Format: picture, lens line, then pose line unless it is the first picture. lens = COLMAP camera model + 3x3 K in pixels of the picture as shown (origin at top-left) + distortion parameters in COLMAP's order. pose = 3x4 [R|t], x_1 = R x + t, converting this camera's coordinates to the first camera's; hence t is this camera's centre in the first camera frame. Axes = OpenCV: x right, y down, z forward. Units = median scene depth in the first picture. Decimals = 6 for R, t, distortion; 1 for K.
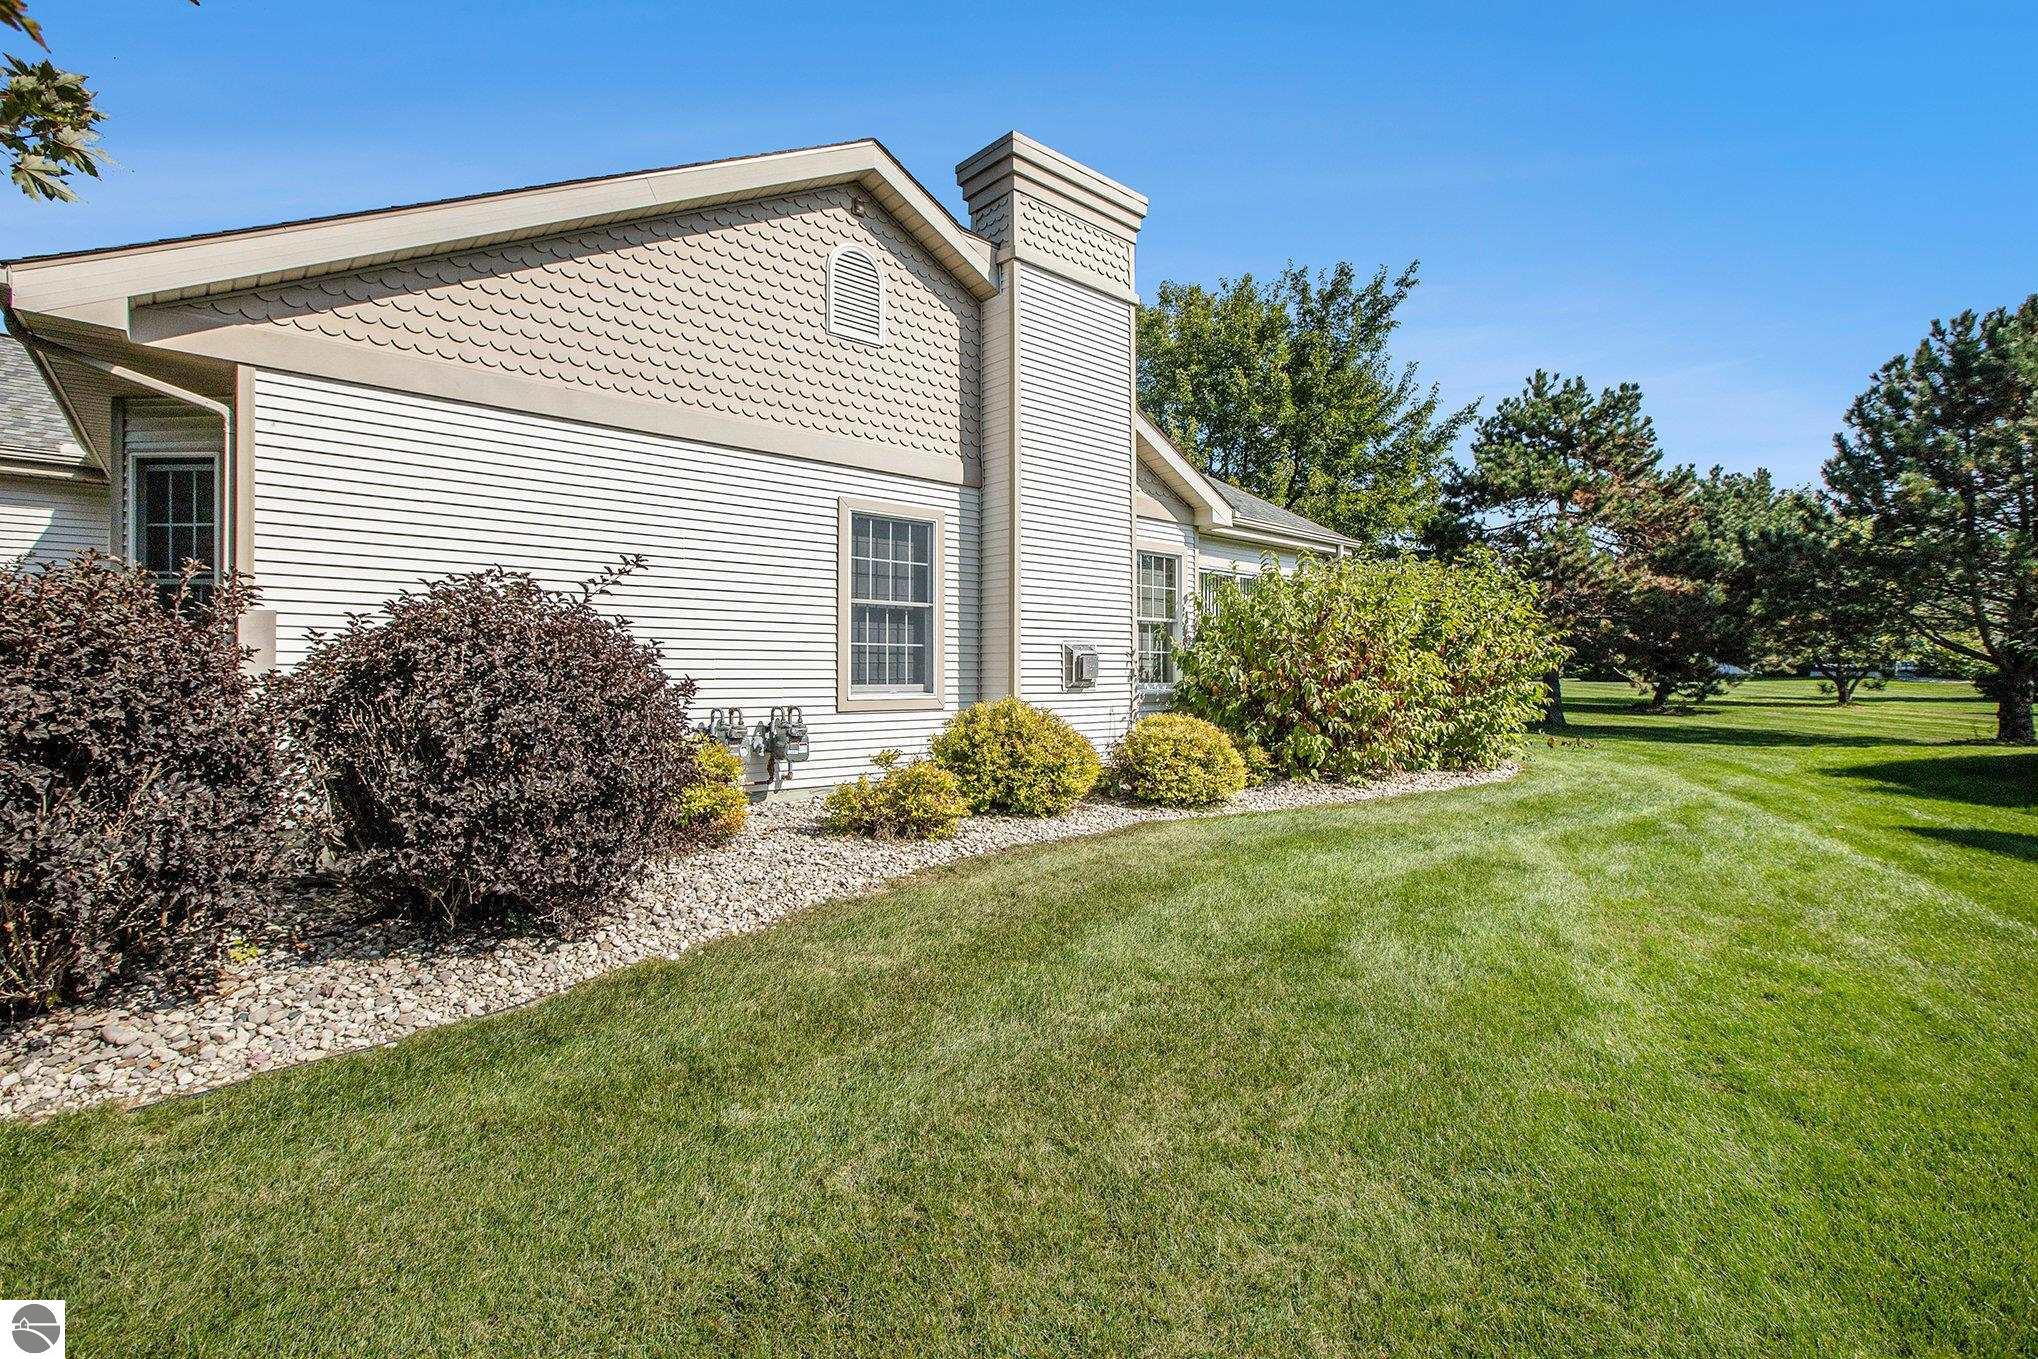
lens RADIAL K [[941.9, 0, 1025.6], [0, 941.9, 673.3], [0, 0, 1]] dist [-0.058983, 0.026978]
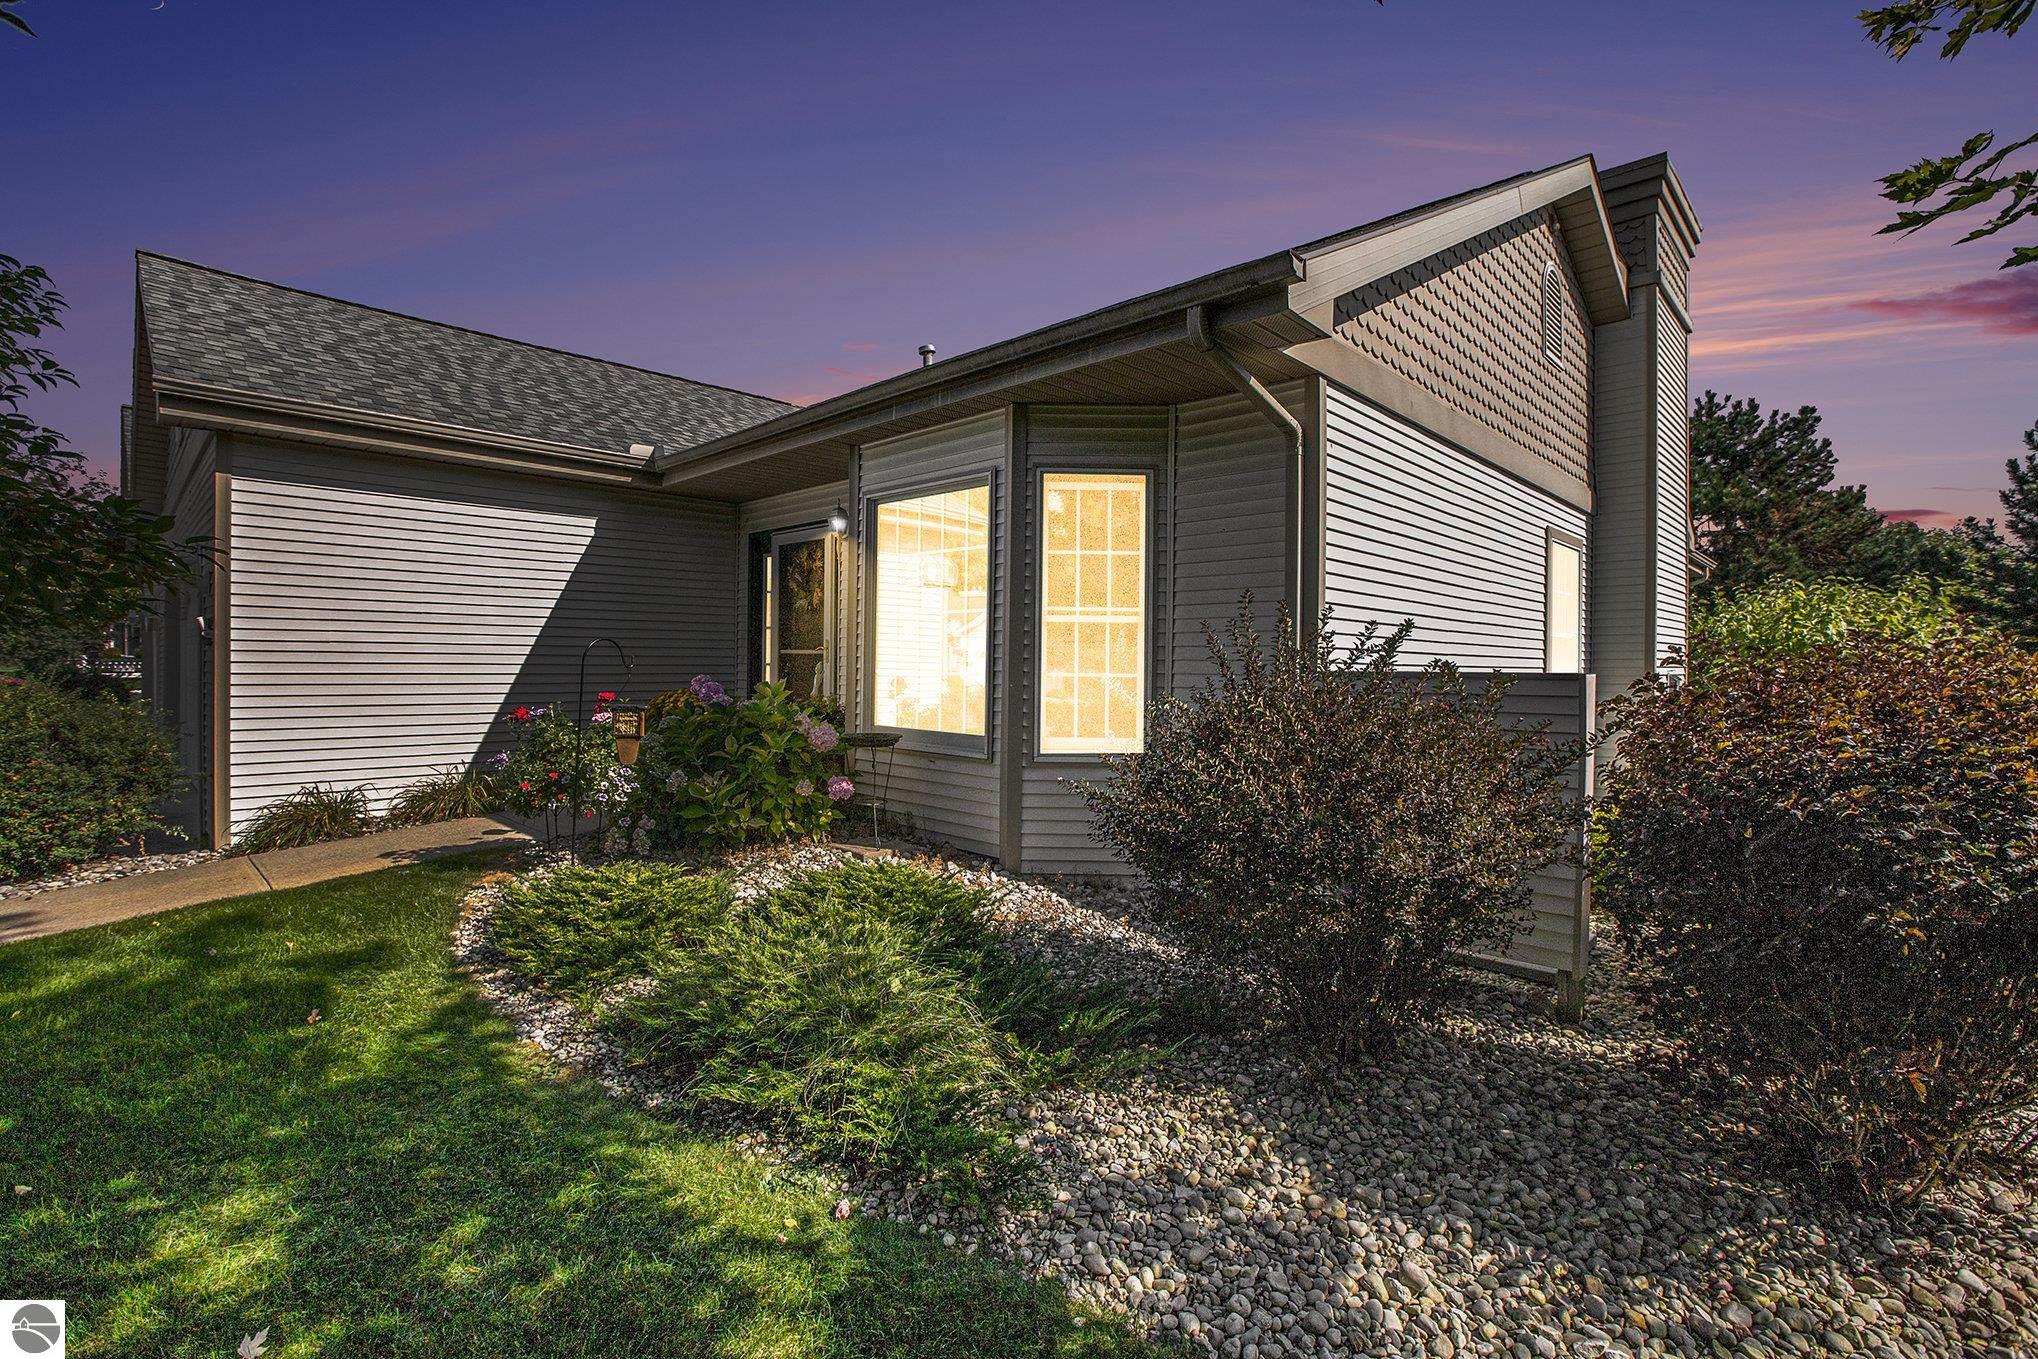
lens RADIAL K [[941.9, 0, 1025.6], [0, 941.9, 673.3], [0, 0, 1]] dist [-0.058983, 0.026978]
pose [[0.996805, 0.000680, 0.079870, -0.322206], [-0.000948, 0.999994, 0.003312, -0.015987], [-0.079867, -0.003377, 0.996800, 0.038643]]
